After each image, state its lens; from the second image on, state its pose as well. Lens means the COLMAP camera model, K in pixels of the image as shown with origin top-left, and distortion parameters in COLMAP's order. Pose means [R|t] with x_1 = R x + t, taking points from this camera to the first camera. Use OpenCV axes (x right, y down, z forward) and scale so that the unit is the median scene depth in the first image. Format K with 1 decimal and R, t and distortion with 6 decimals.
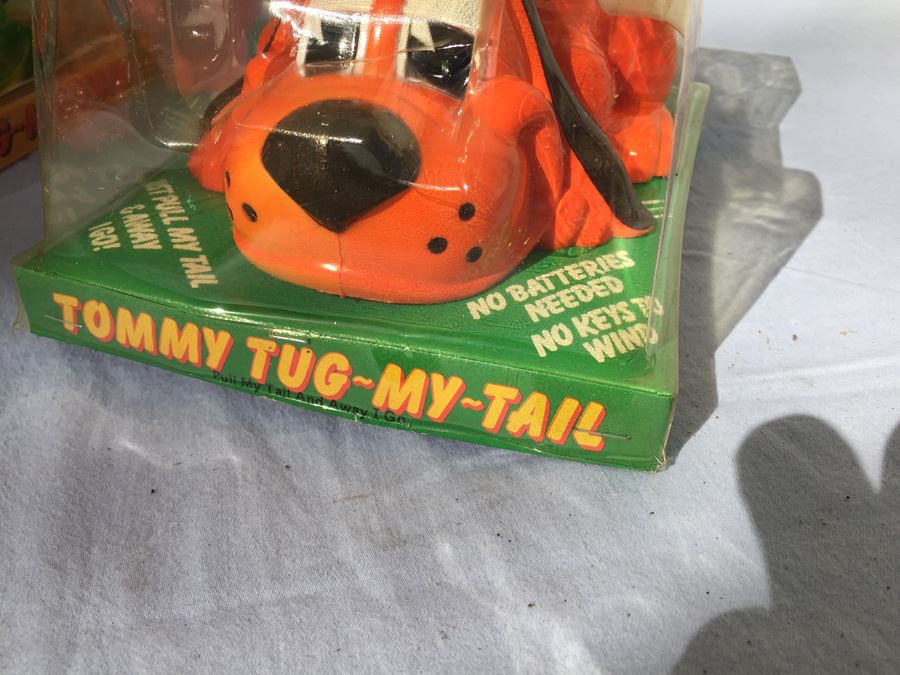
lens RADIAL K [[762.0, 0, 447.7], [0, 762.0, 348.1], [0, 0, 1]] dist [0.079450, -0.080246]
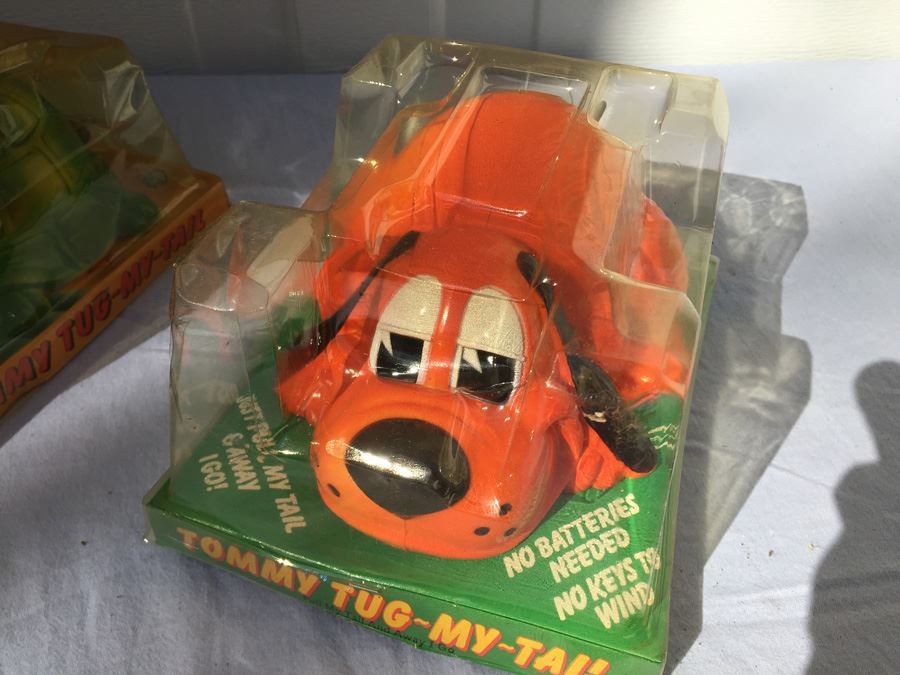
lens RADIAL K [[762.0, 0, 447.7], [0, 762.0, 348.1], [0, 0, 1]] dist [0.079450, -0.080246]
pose [[0.999512, 0.015334, -0.027196, -0.036445], [-0.012218, 0.993715, 0.111269, -0.518306], [0.028732, -0.110882, 0.993418, -0.216402]]
